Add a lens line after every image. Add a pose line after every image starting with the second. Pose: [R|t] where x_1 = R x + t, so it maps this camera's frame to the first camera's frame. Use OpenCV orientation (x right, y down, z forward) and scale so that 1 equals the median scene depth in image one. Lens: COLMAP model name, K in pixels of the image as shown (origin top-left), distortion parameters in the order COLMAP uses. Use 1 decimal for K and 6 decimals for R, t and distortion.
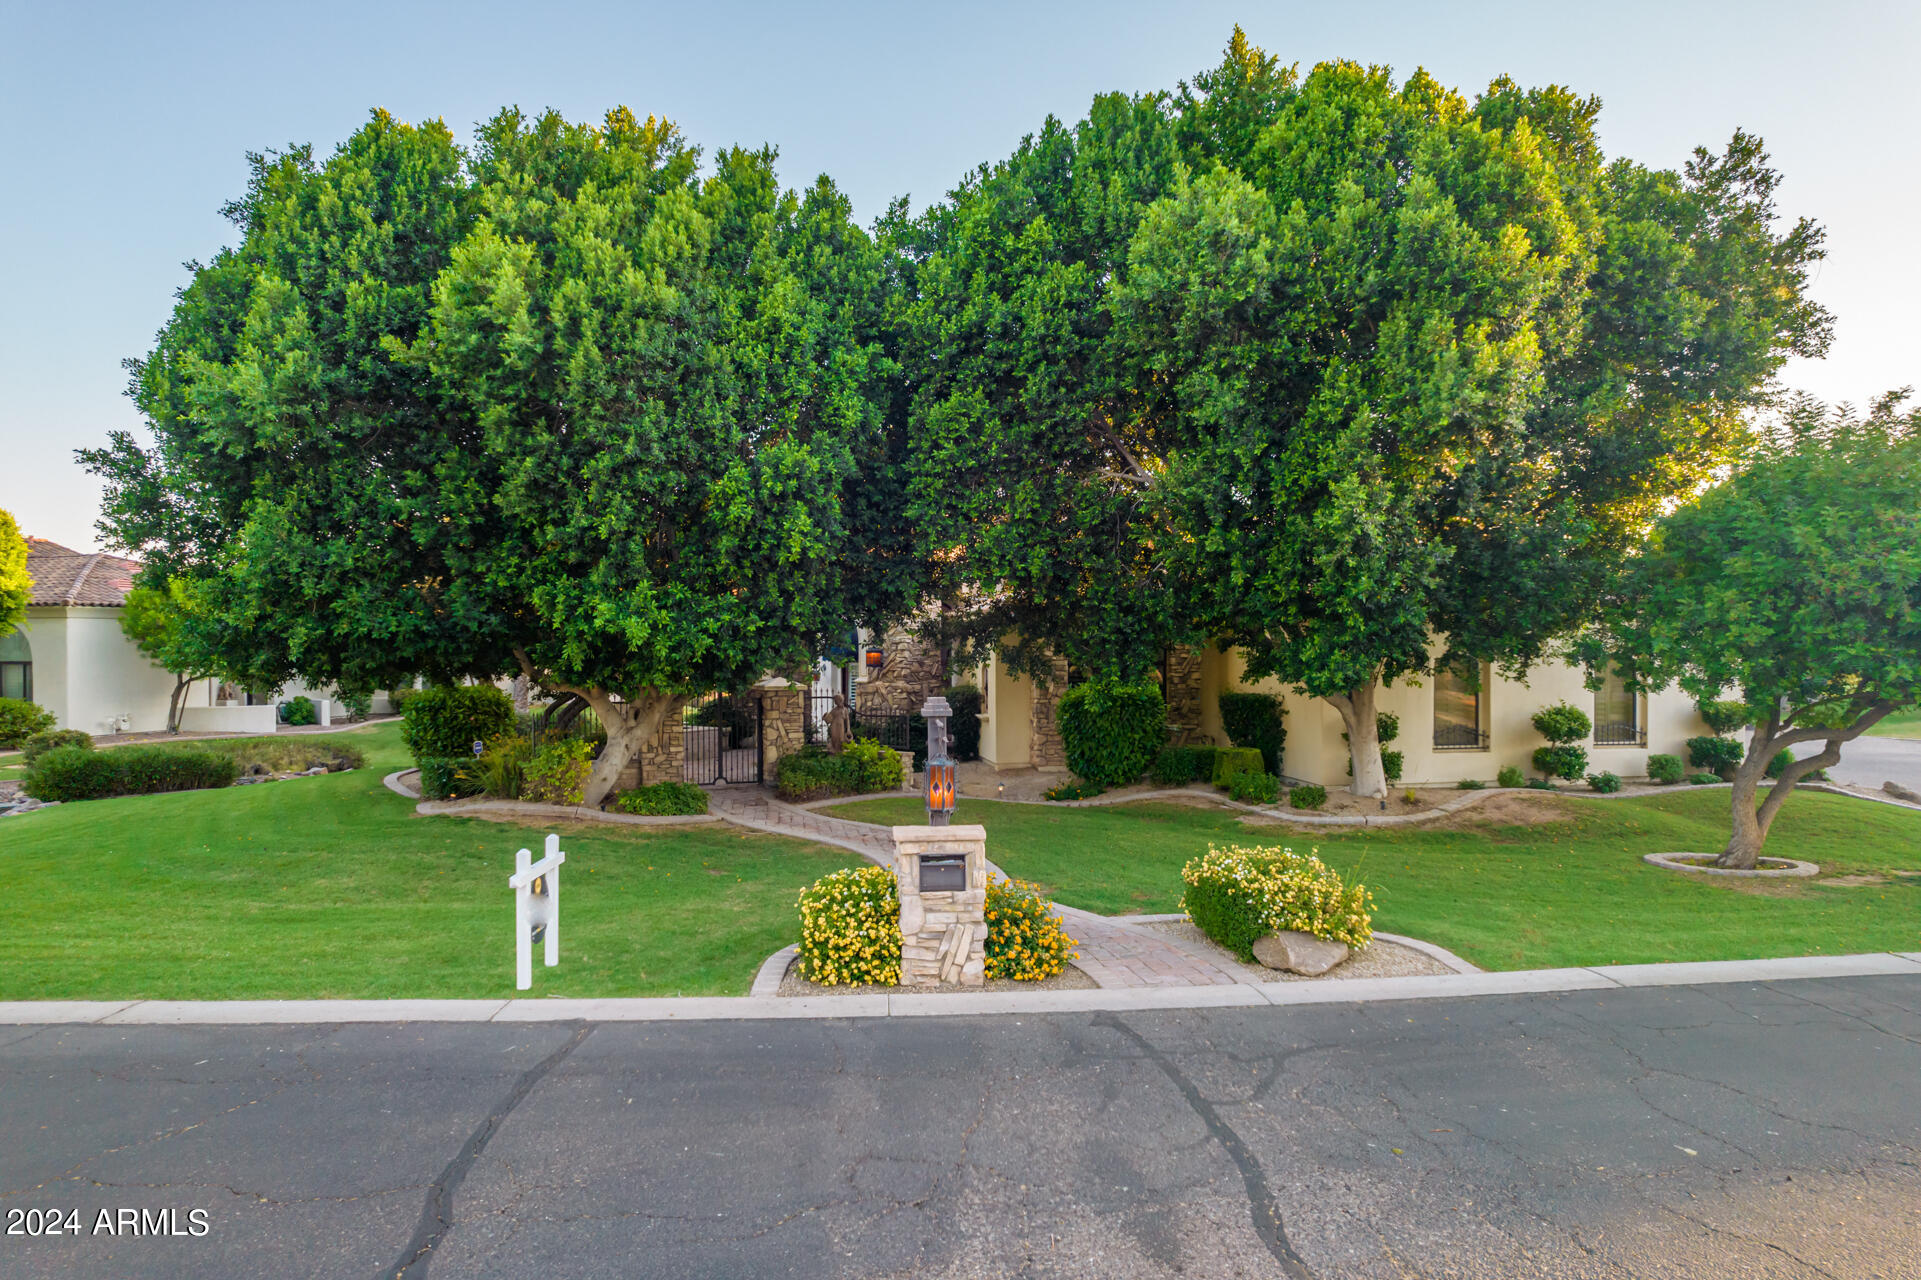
lens RADIAL K [[1217.1, 0, 959.0], [0, 1217.1, 658.4], [0, 0, 1]] dist [-0.077497, 0.067889]
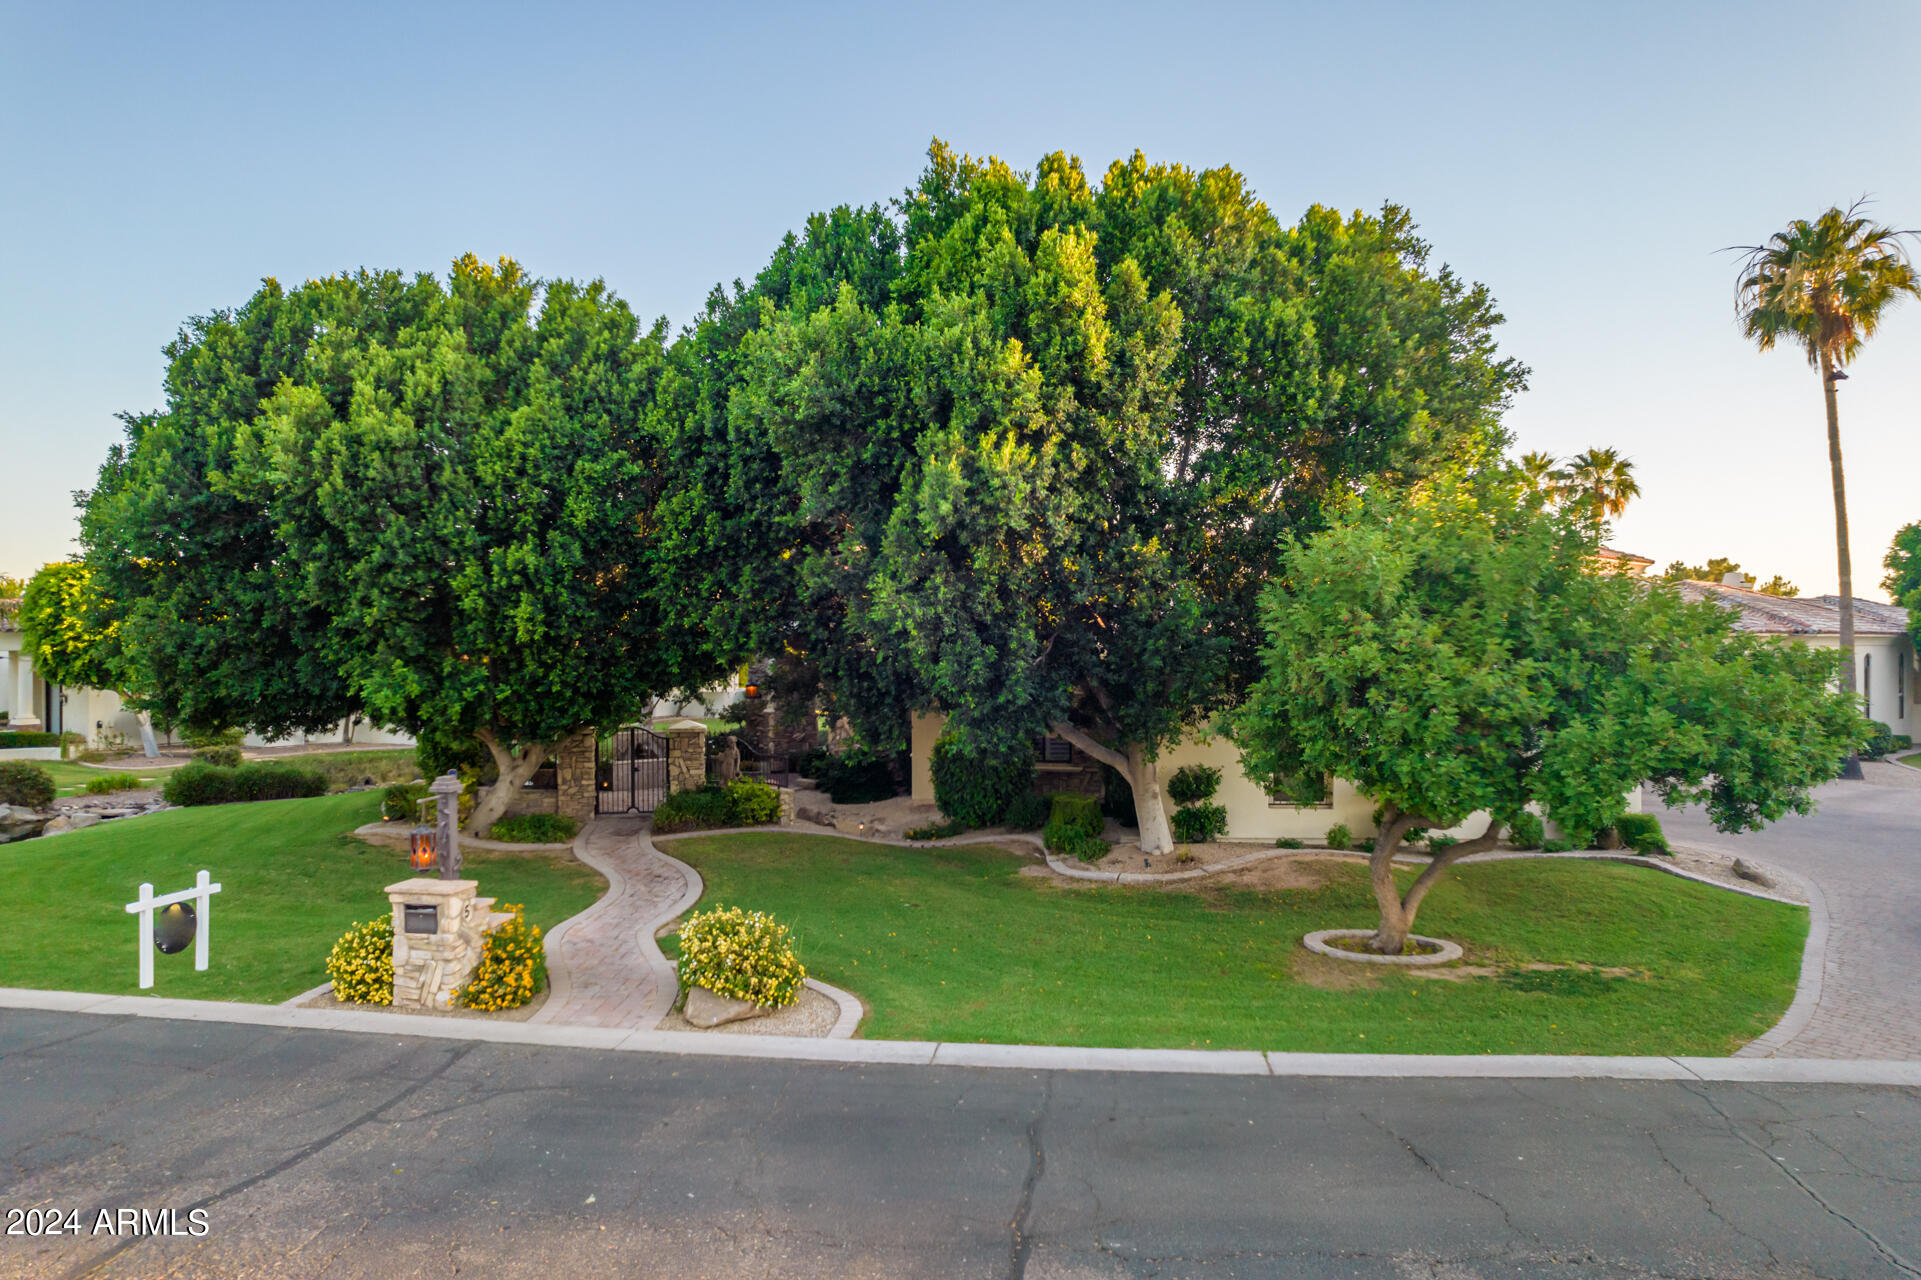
lens RADIAL K [[1217.1, 0, 959.0], [0, 1217.1, 658.4], [0, 0, 1]] dist [-0.077497, 0.067889]
pose [[0.970155, 0.004190, -0.242448, 0.626211], [-0.004208, 0.999991, 0.000444, -0.072931], [0.242448, 0.000589, 0.970164, -0.053719]]
